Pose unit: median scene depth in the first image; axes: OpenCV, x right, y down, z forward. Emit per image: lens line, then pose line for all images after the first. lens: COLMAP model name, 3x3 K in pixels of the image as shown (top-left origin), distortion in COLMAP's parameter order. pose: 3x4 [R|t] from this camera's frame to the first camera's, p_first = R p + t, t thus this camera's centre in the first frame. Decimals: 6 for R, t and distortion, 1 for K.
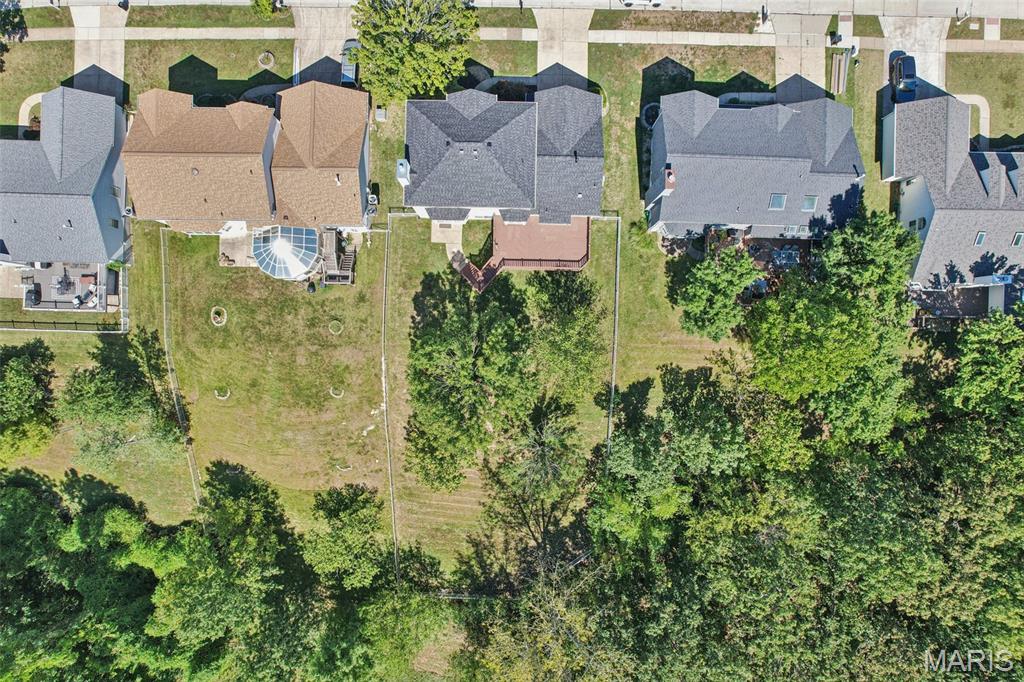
lens RADIAL K [[669.2, 0, 494.4], [0, 669.2, 370.0], [0, 0, 1]] dist [-0.068093, 0.042489]
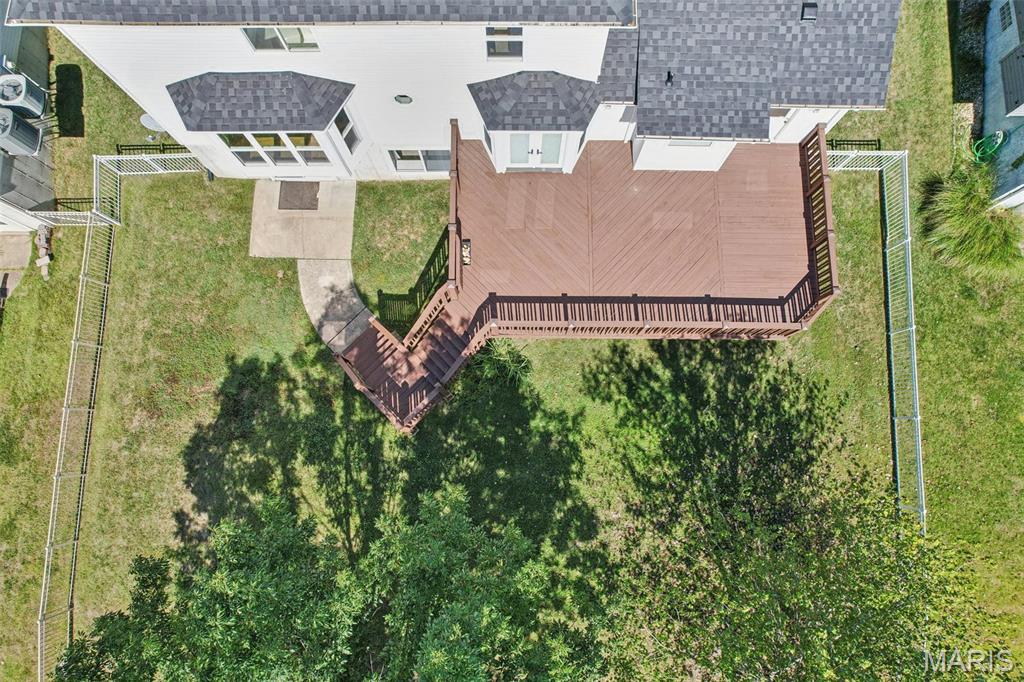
lens RADIAL K [[669.2, 0, 504.4], [0, 669.2, 374.9], [0, 0, 1]] dist [-0.068093, 0.042489]
pose [[0.999896, -0.013925, 0.003833, 0.015216], [0.014359, 0.987036, -0.159855, -0.091667], [-0.001558, 0.159893, 0.987133, 0.720035]]
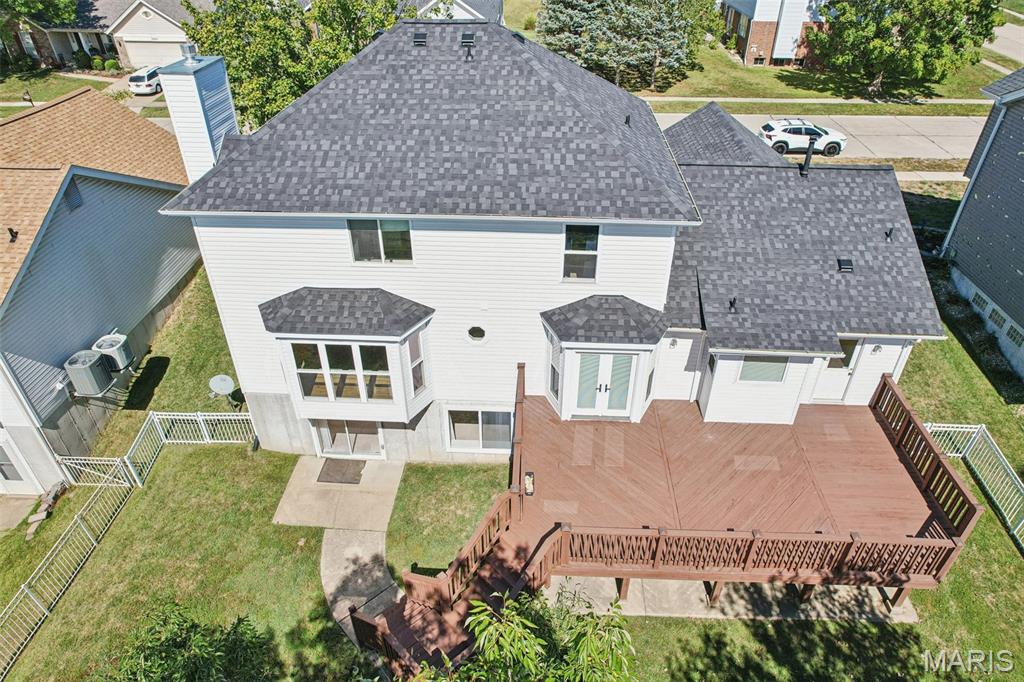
lens RADIAL K [[669.2, 0, 510.9], [0, 669.2, 340.2], [0, 0, 1]] dist [-0.068093, 0.042489]
pose [[0.999154, 0.035935, -0.020022, -0.000028], [-0.036664, 0.557210, -0.829562, -0.022213], [-0.018653, 0.829593, 0.558056, 0.796467]]
